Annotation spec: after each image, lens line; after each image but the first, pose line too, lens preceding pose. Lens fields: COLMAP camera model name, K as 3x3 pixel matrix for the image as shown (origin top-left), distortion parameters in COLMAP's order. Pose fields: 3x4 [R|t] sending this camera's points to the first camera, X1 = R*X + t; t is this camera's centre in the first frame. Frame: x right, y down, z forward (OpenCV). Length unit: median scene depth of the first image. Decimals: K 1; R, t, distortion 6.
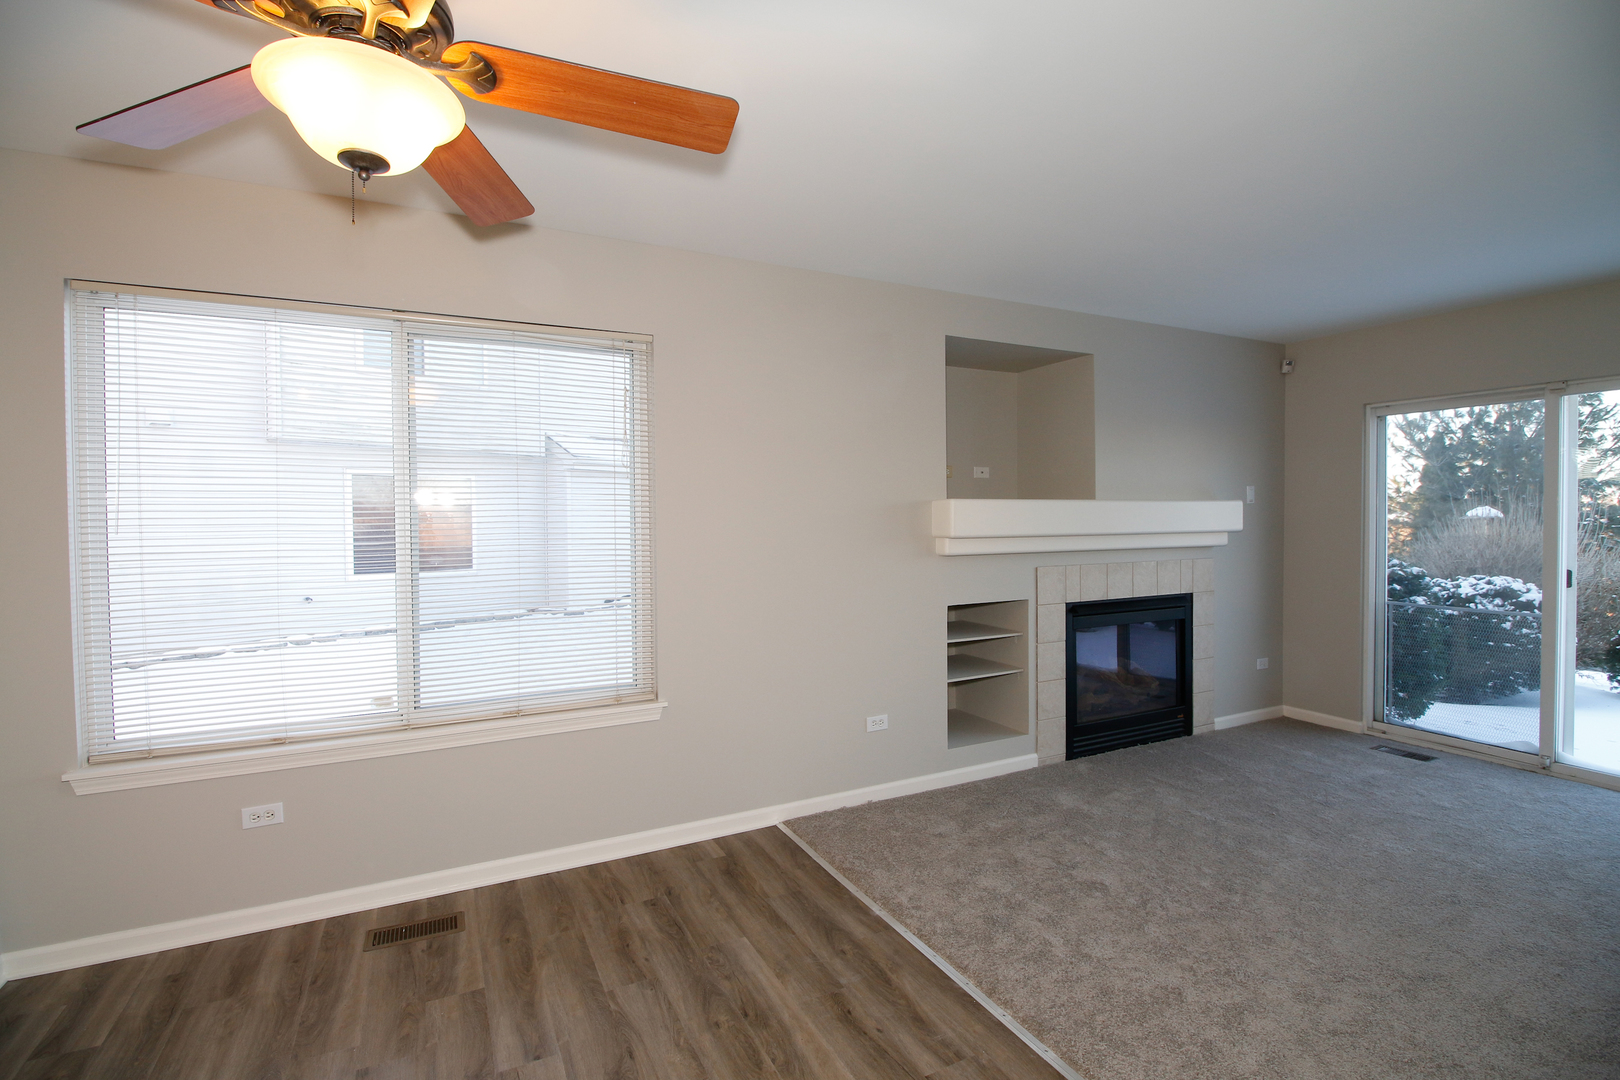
lens RADIAL K [[745.2, 0, 807.6], [0, 745.2, 529.9], [0, 0, 1]] dist [-0.002263, -0.011026]
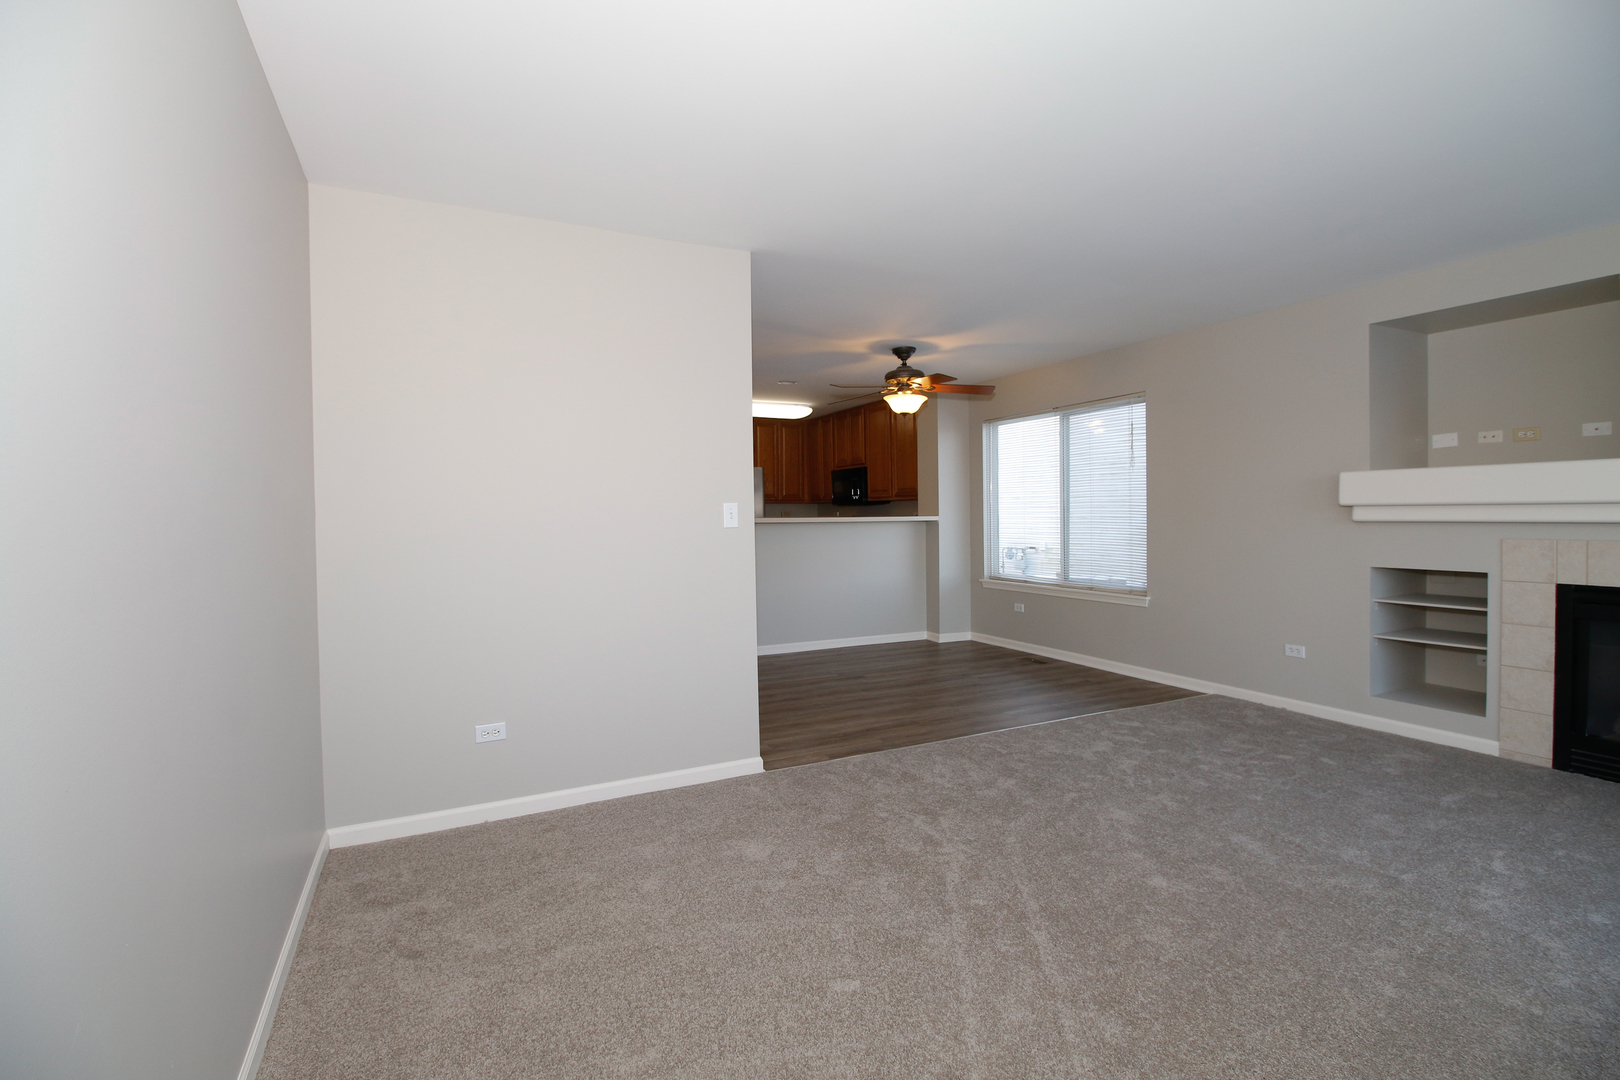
lens RADIAL K [[745.2, 0, 805.0], [0, 745.2, 526.6], [0, 0, 1]] dist [-0.002263, -0.011026]
pose [[-0.012867, 0.024775, -0.999610, 1.277779], [-0.003873, 0.999684, 0.024826, 0.016610], [0.999910, 0.004191, -0.012767, 0.164920]]
